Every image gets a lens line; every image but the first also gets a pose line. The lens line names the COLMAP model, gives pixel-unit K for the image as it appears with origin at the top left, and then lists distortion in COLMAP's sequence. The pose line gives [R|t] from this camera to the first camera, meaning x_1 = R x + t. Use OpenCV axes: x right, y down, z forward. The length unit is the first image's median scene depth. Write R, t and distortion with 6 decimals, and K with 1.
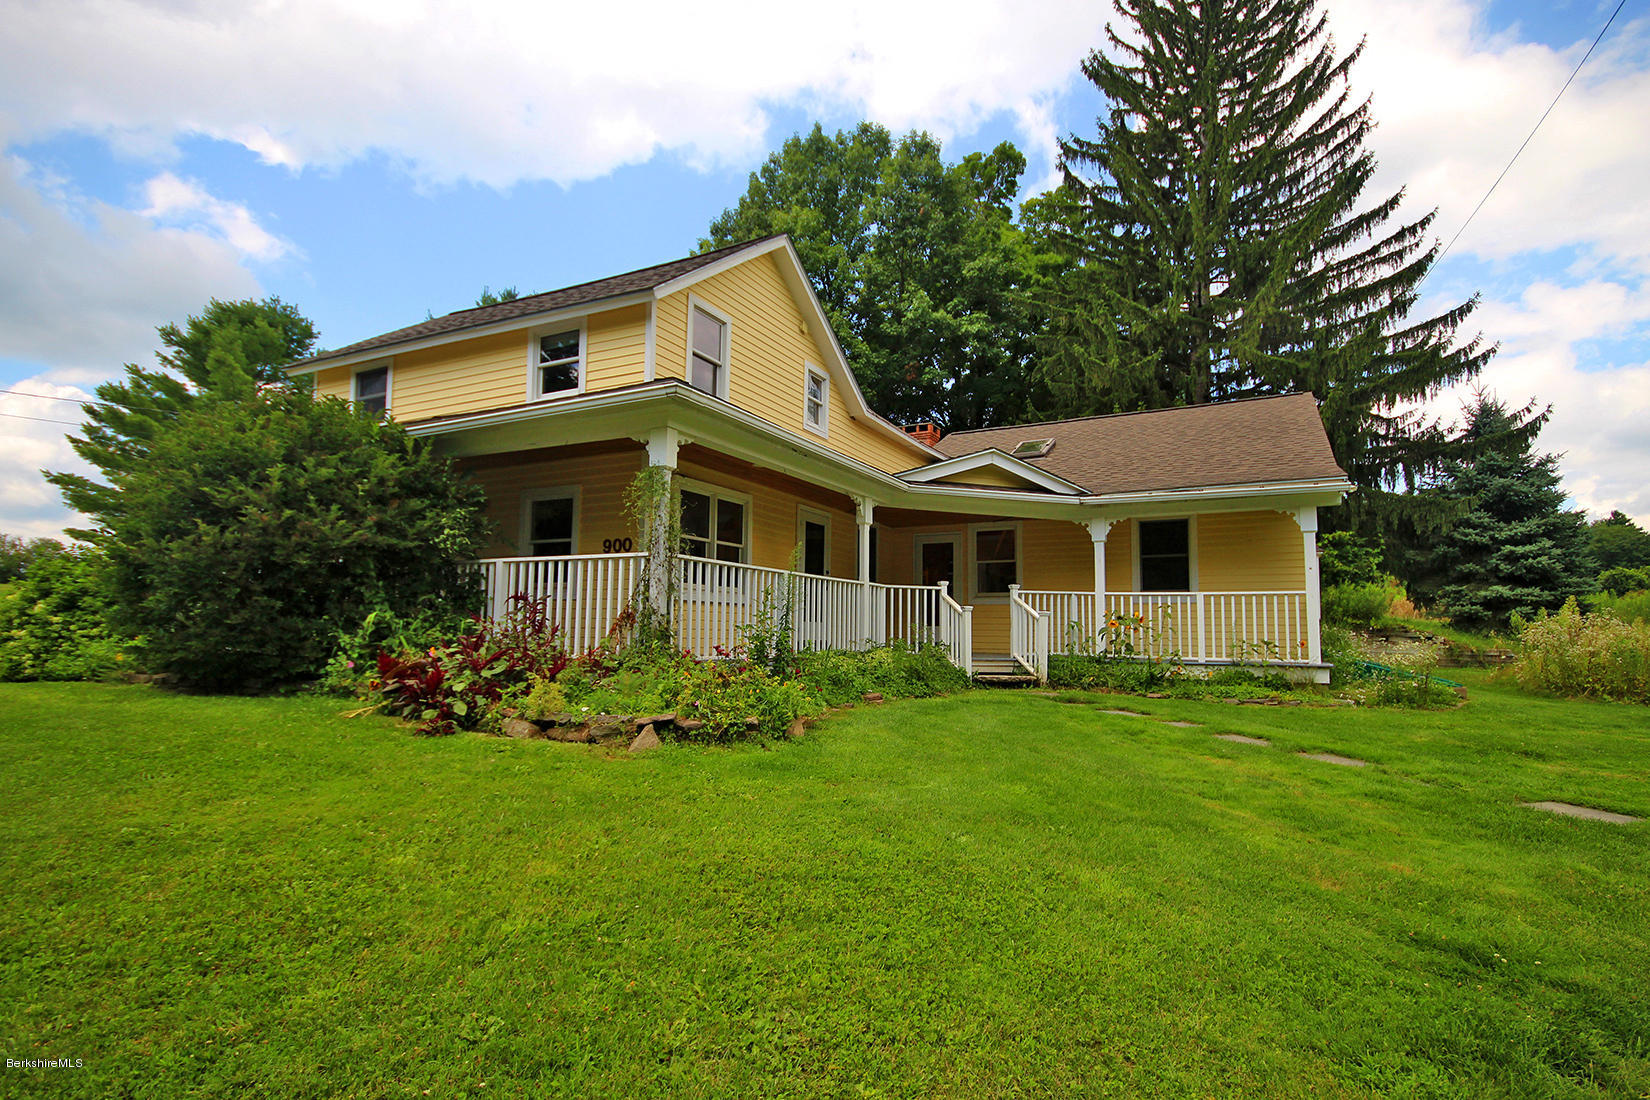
lens RADIAL K [[800.8, 0, 824.0], [0, 800.8, 558.4], [0, 0, 1]] dist [-0.005150, -0.001952]
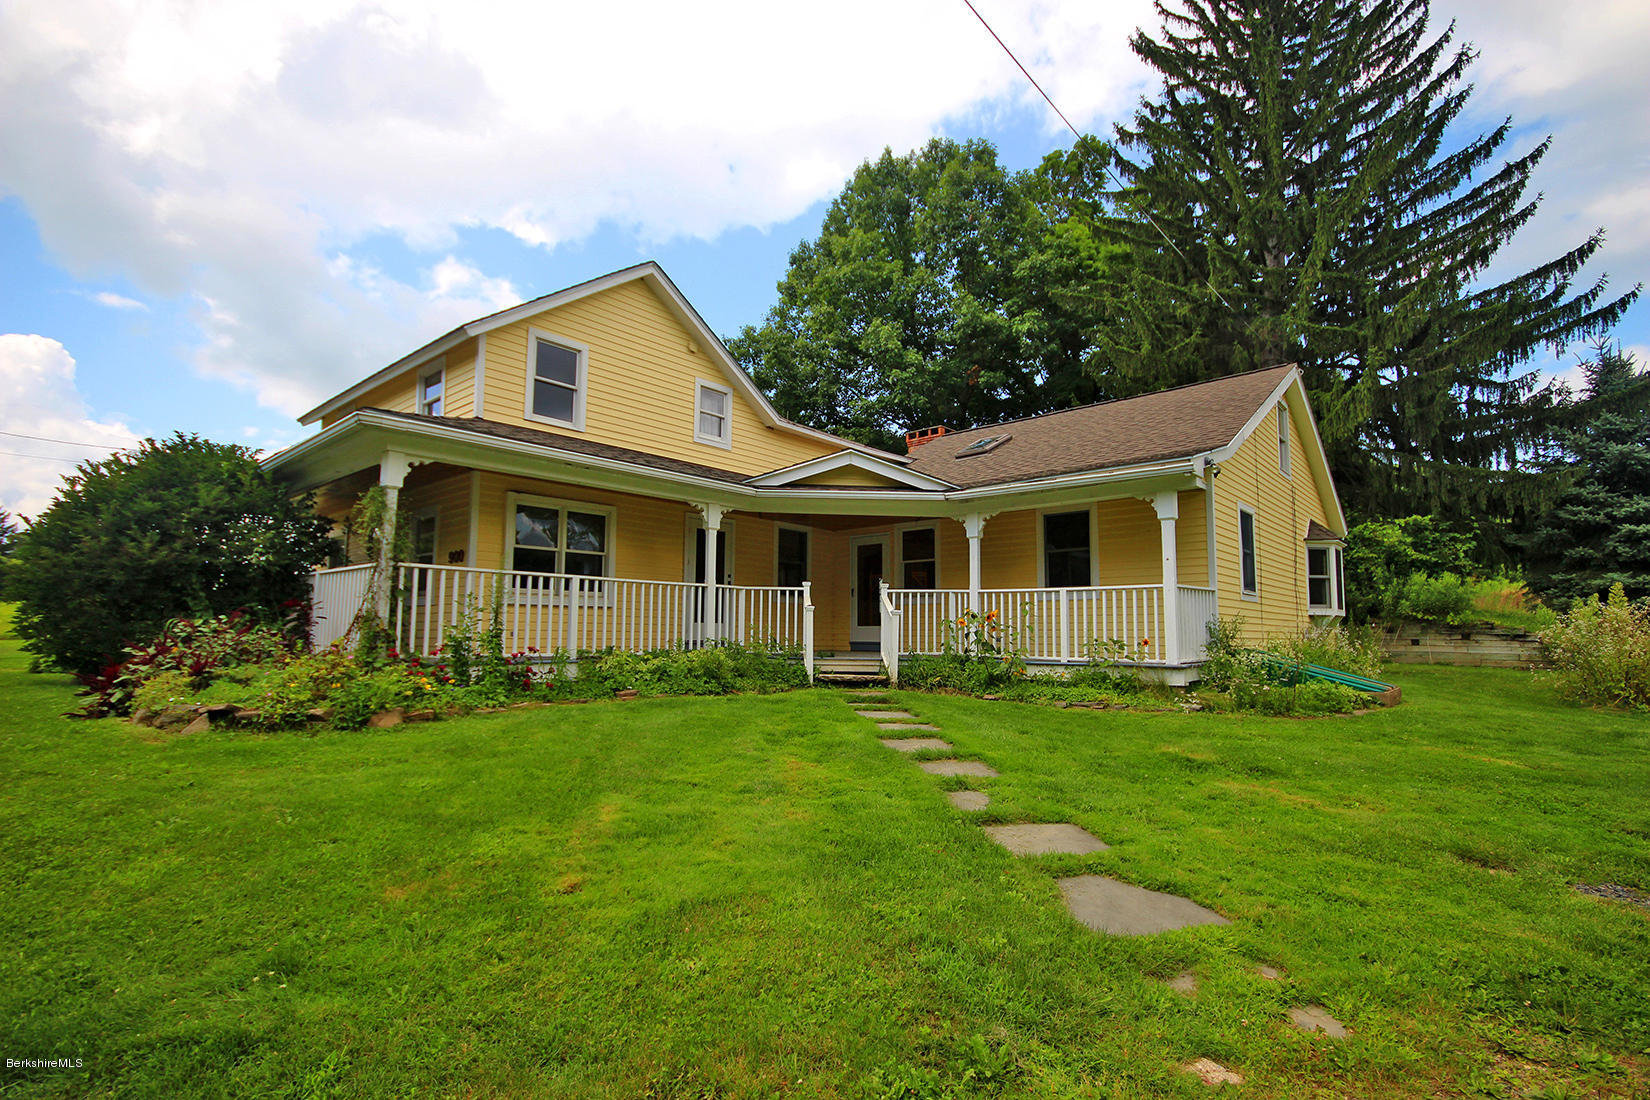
lens RADIAL K [[758.4, 0, 832.1], [0, 758.4, 551.2], [0, 0, 1]] dist [0.003282, -0.002847]
pose [[0.973471, -0.029649, -0.226880, 0.218993], [0.026190, 0.999491, -0.018242, 0.004390], [0.227306, 0.011816, 0.973752, 0.034580]]
